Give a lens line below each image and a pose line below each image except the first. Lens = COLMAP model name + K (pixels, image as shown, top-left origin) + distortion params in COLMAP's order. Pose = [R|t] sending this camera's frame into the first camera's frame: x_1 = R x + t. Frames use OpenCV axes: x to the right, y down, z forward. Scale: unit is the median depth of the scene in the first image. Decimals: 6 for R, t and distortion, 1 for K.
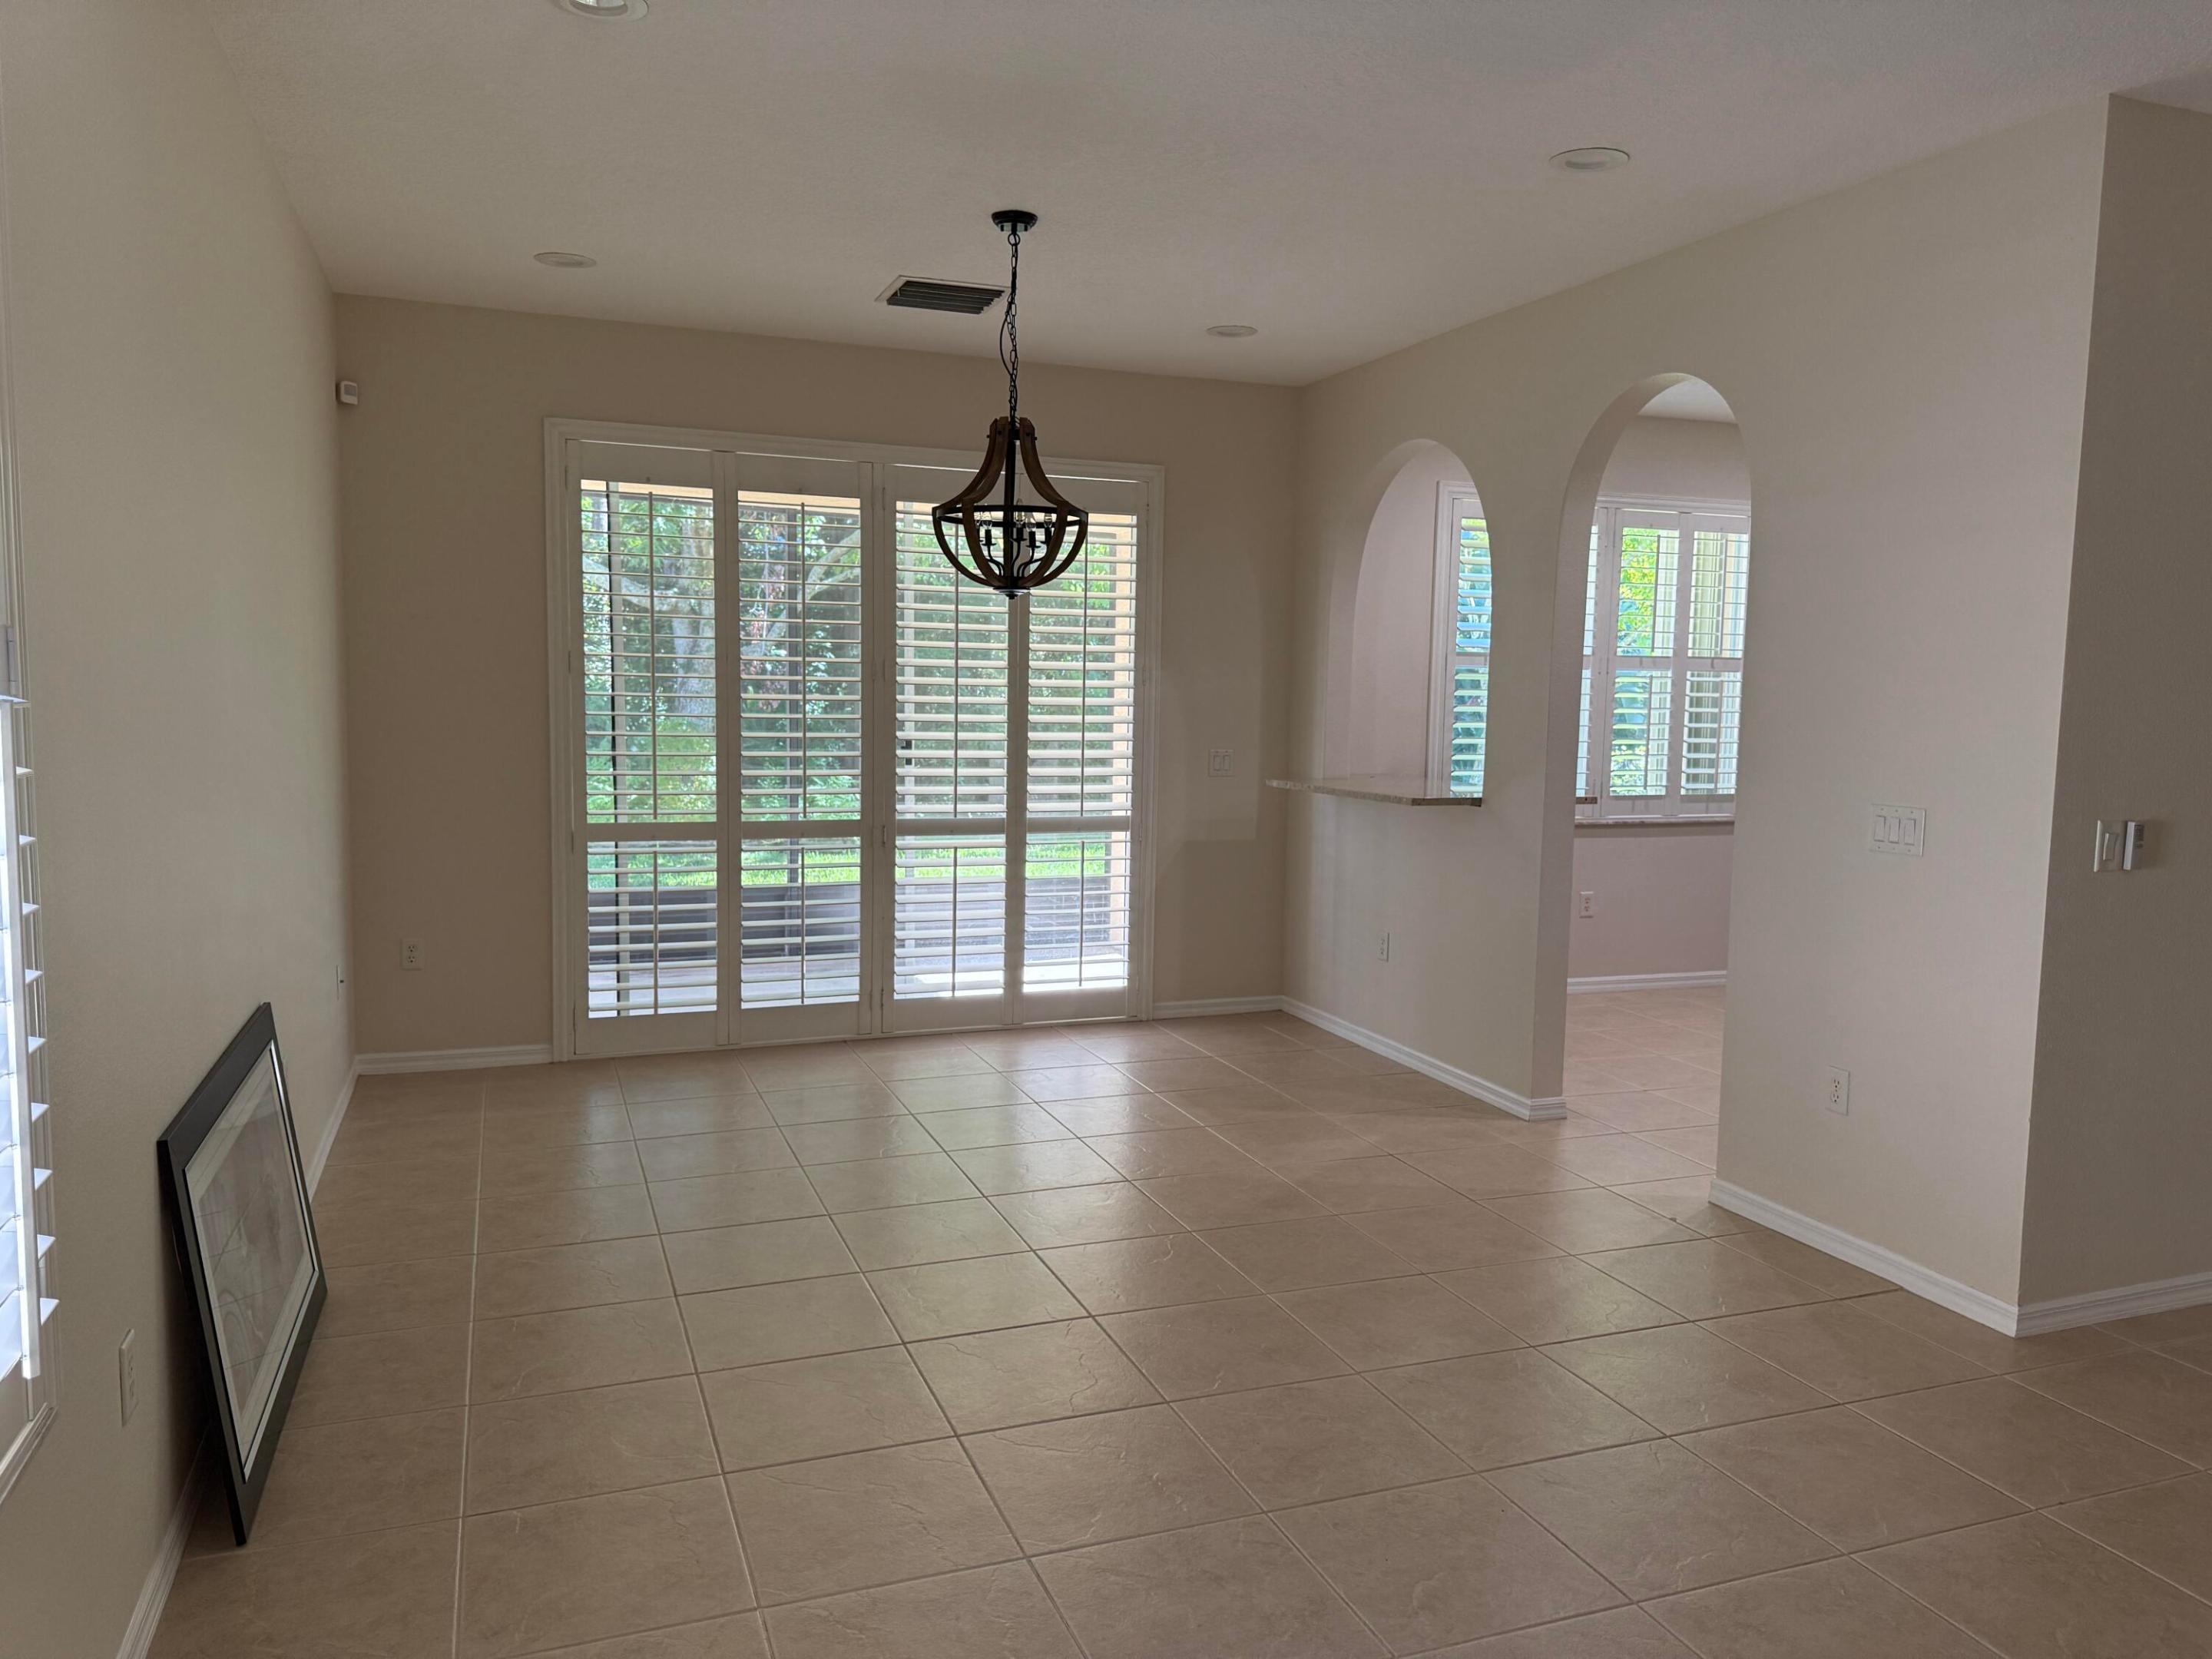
lens RADIAL K [[1577.2, 0, 1110.2], [0, 1577.2, 832.5], [0, 0, 1]] dist [0.068420, -0.012289]
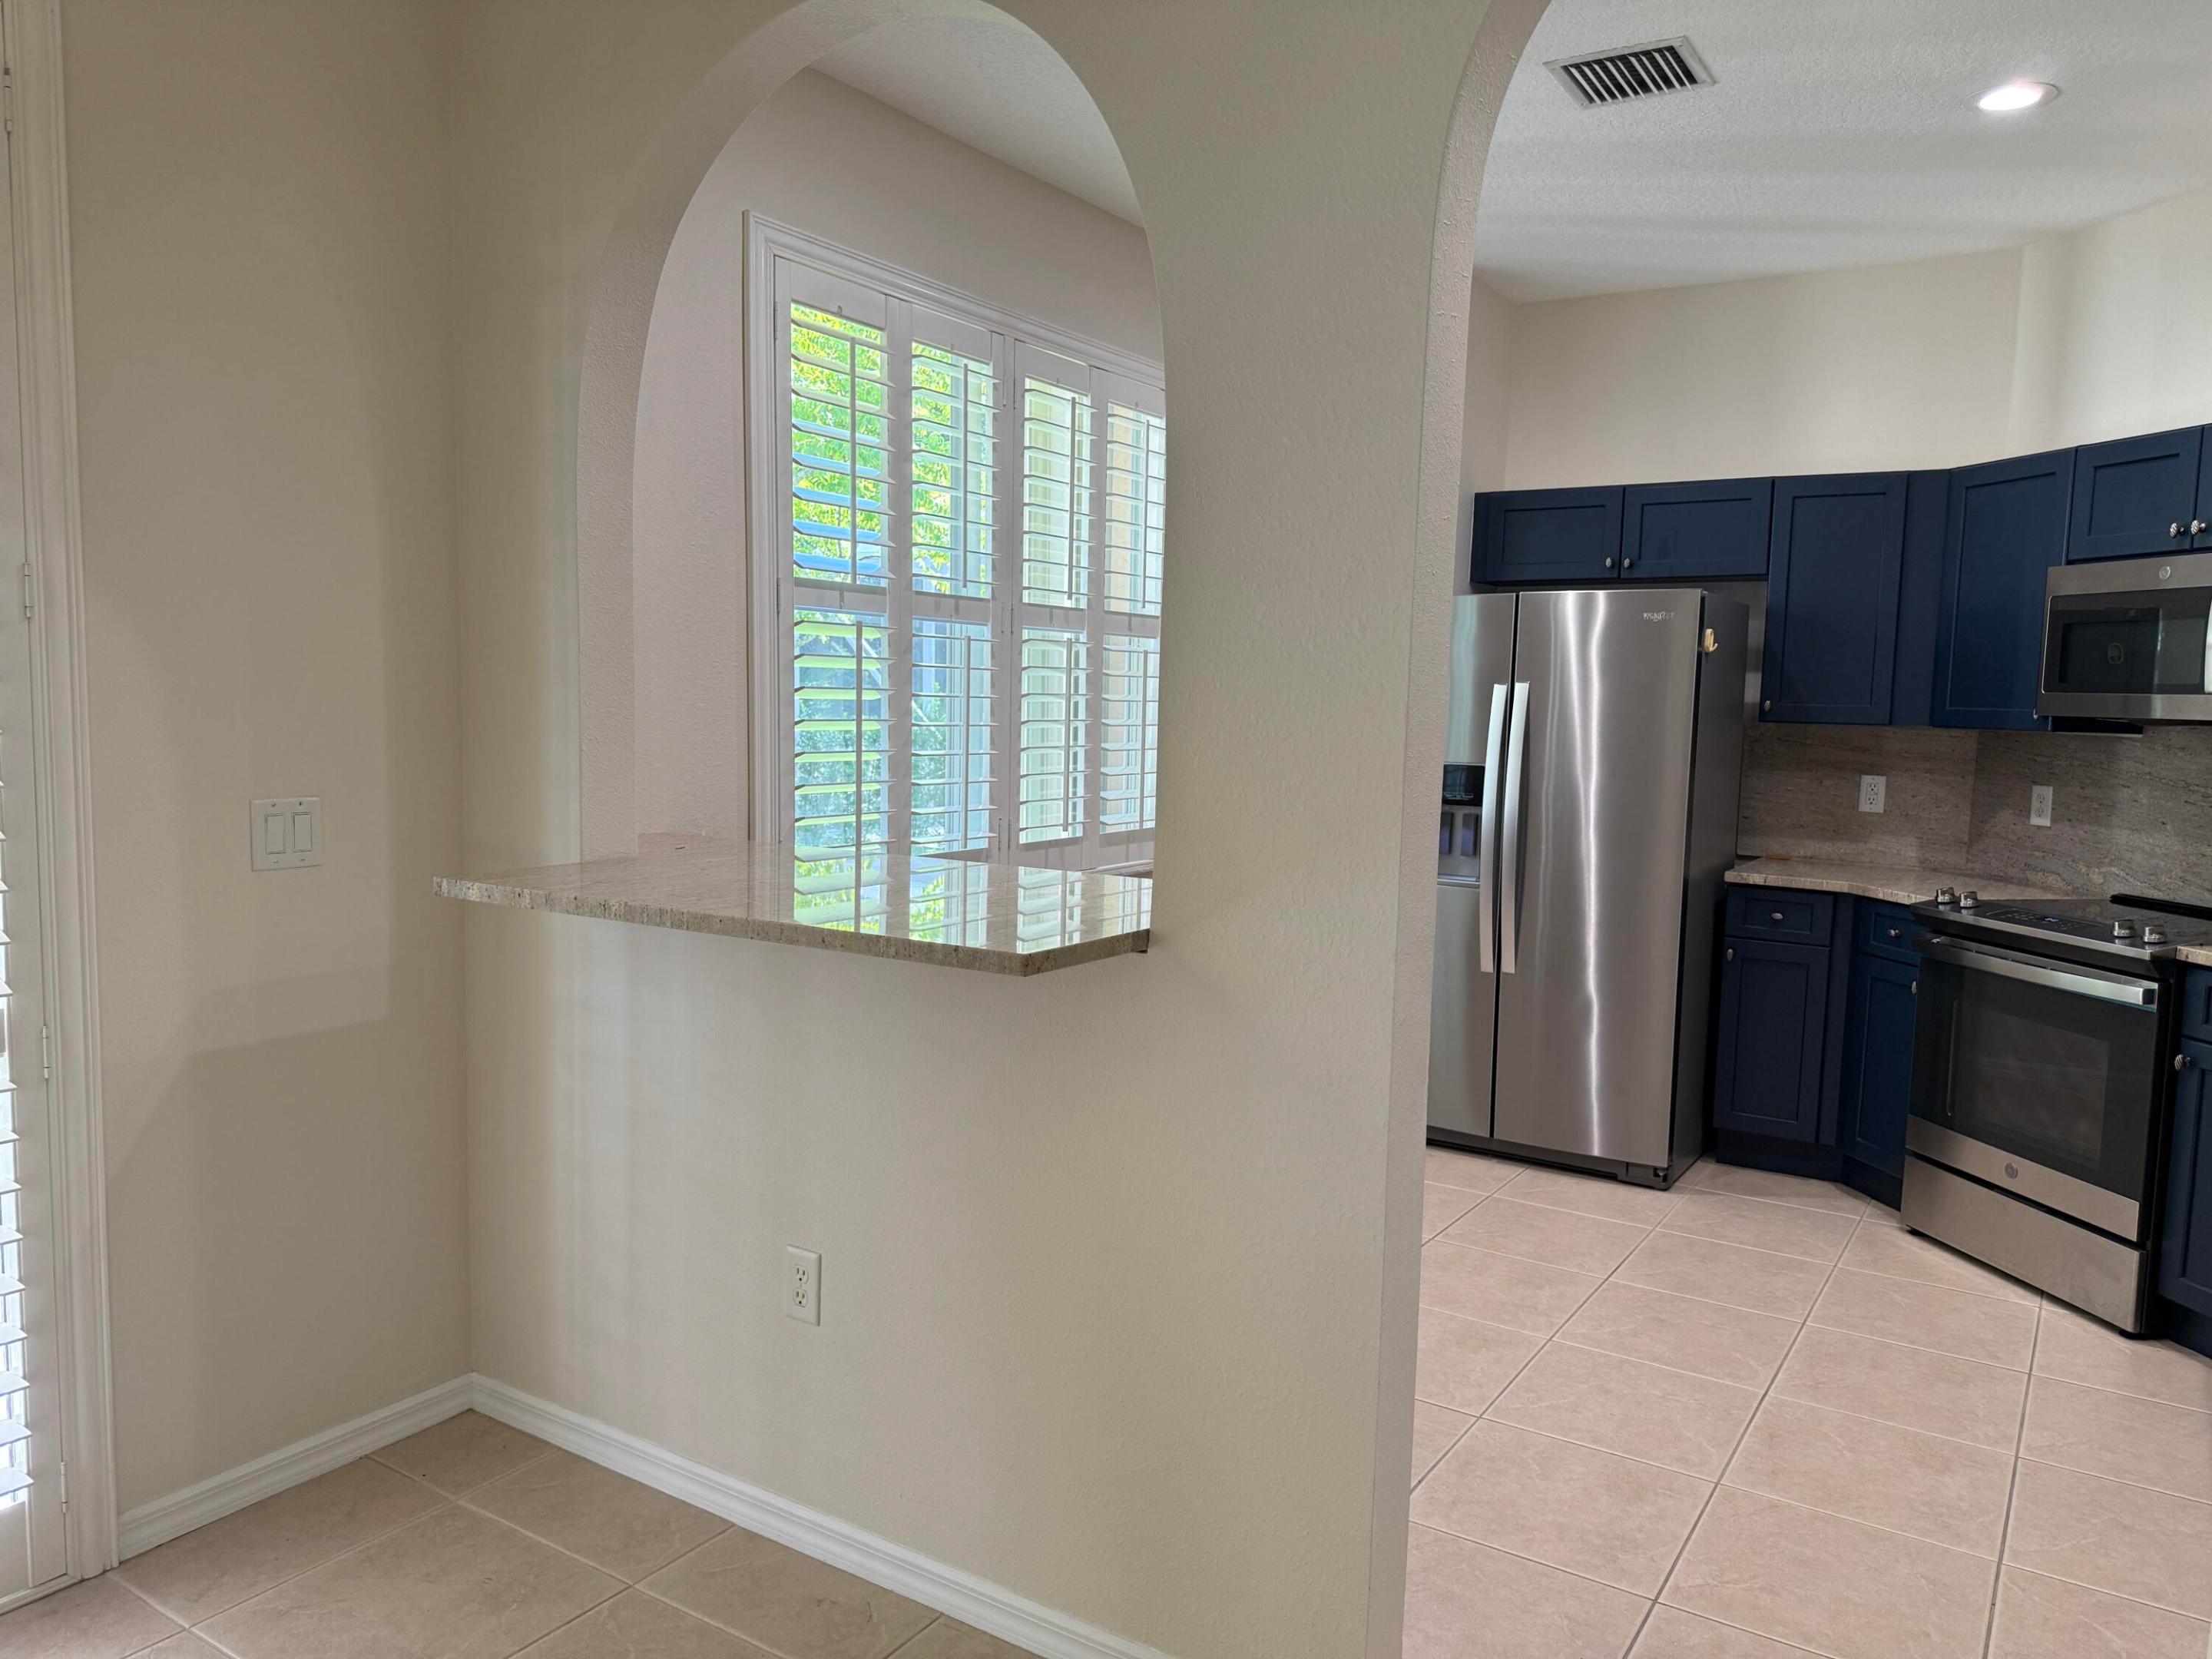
lens RADIAL K [[1577.2, 0, 1108.9], [0, 1577.2, 830.6], [0, 0, 1]] dist [0.068420, -0.012289]
pose [[0.798577, -0.066185, 0.598243, -0.004440], [0.053173, 0.997807, 0.039411, -0.049947], [-0.599540, 0.000338, 0.800345, 0.514795]]
